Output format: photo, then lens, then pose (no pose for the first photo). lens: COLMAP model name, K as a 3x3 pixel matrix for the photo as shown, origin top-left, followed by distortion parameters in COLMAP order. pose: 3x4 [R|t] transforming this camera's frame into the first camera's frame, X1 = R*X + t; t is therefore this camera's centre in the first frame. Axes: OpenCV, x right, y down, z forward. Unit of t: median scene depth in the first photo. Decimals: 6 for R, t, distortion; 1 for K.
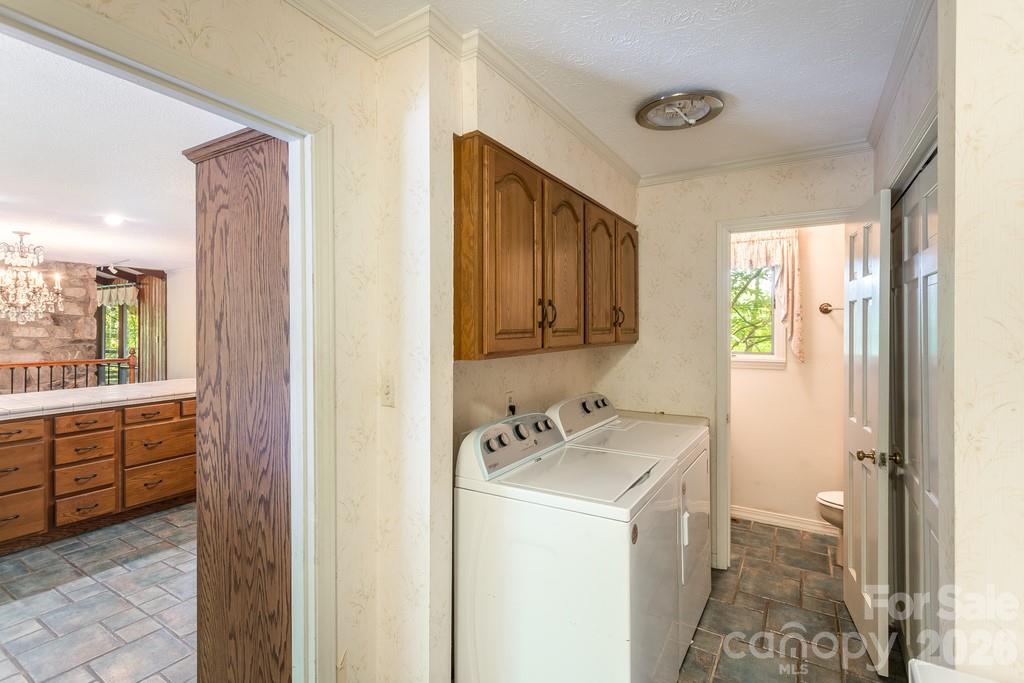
lens RADIAL K [[505.5, 0, 510.4], [0, 505.5, 329.2], [0, 0, 1]] dist [0.011414, -0.001005]
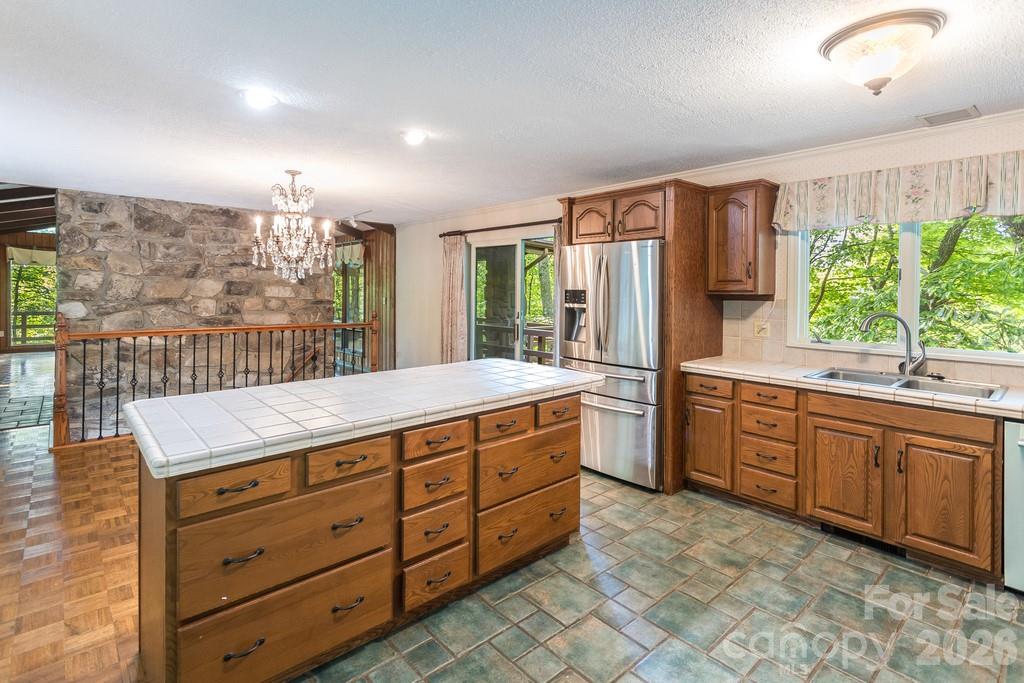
lens RADIAL K [[505.5, 0, 490.4], [0, 505.5, 299.3], [0, 0, 1]] dist [0.011414, -0.001005]
pose [[0.957663, 0.013234, -0.287588, -0.576106], [-0.009159, 0.999838, 0.015510, 0.002804], [0.287747, -0.012219, 0.957629, 0.419782]]
